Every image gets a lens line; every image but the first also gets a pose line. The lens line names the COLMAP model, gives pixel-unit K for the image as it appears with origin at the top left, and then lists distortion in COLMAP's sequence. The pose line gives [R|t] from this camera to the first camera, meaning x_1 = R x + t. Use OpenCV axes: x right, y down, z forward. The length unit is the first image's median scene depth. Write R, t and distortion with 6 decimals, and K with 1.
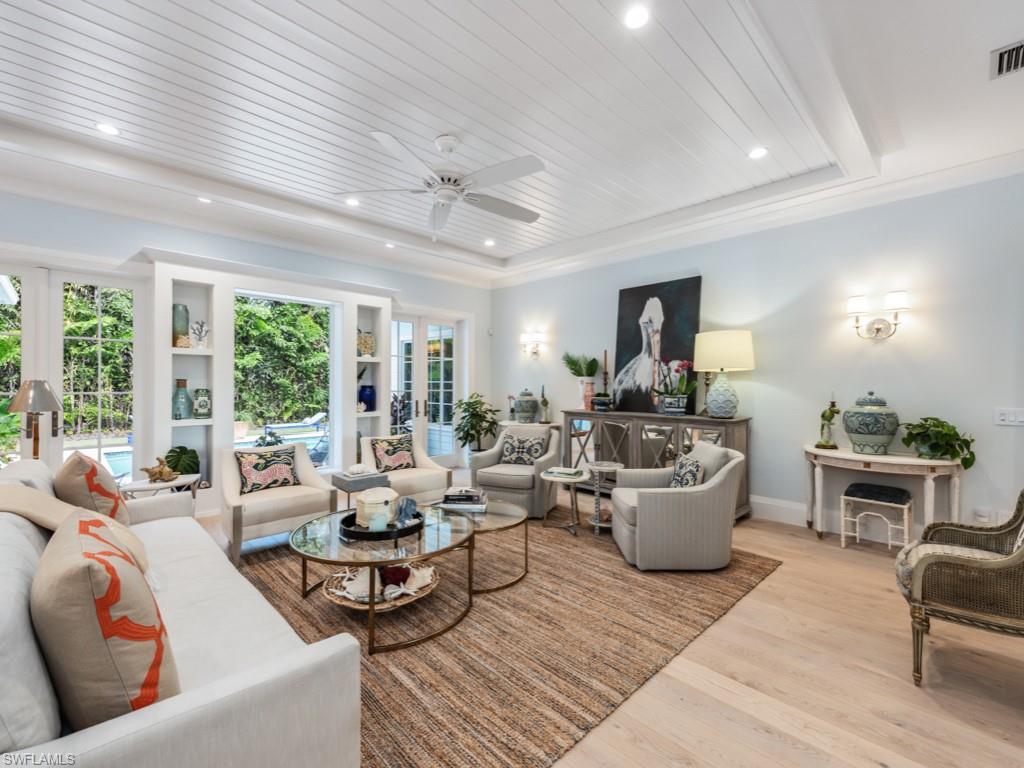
lens RADIAL K [[448.7, 0, 507.6], [0, 448.7, 383.8], [0, 0, 1]] dist [0.009489, -0.000254]
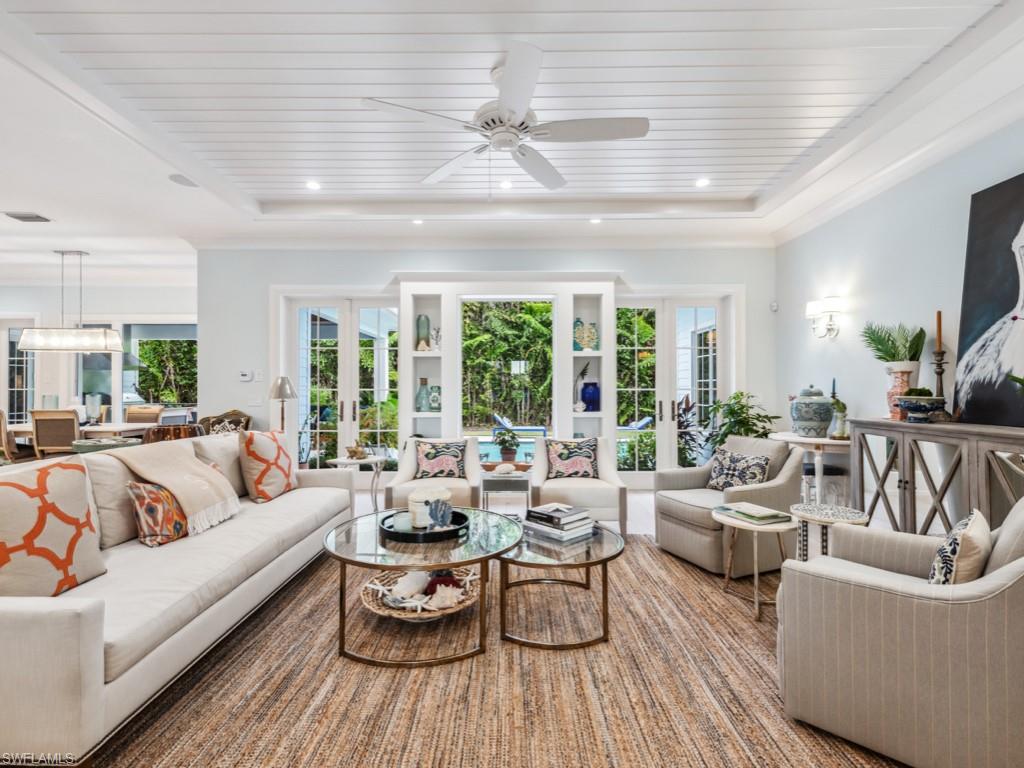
lens RADIAL K [[484.1, 0, 509.7], [0, 484.1, 384.6], [0, 0, 1]] dist [0.017546, -0.000897]
pose [[0.711303, -0.012218, -0.702779, 0.282794], [0.005672, 0.999916, -0.011642, 0.019778], [0.702862, 0.004295, 0.711313, 0.219091]]
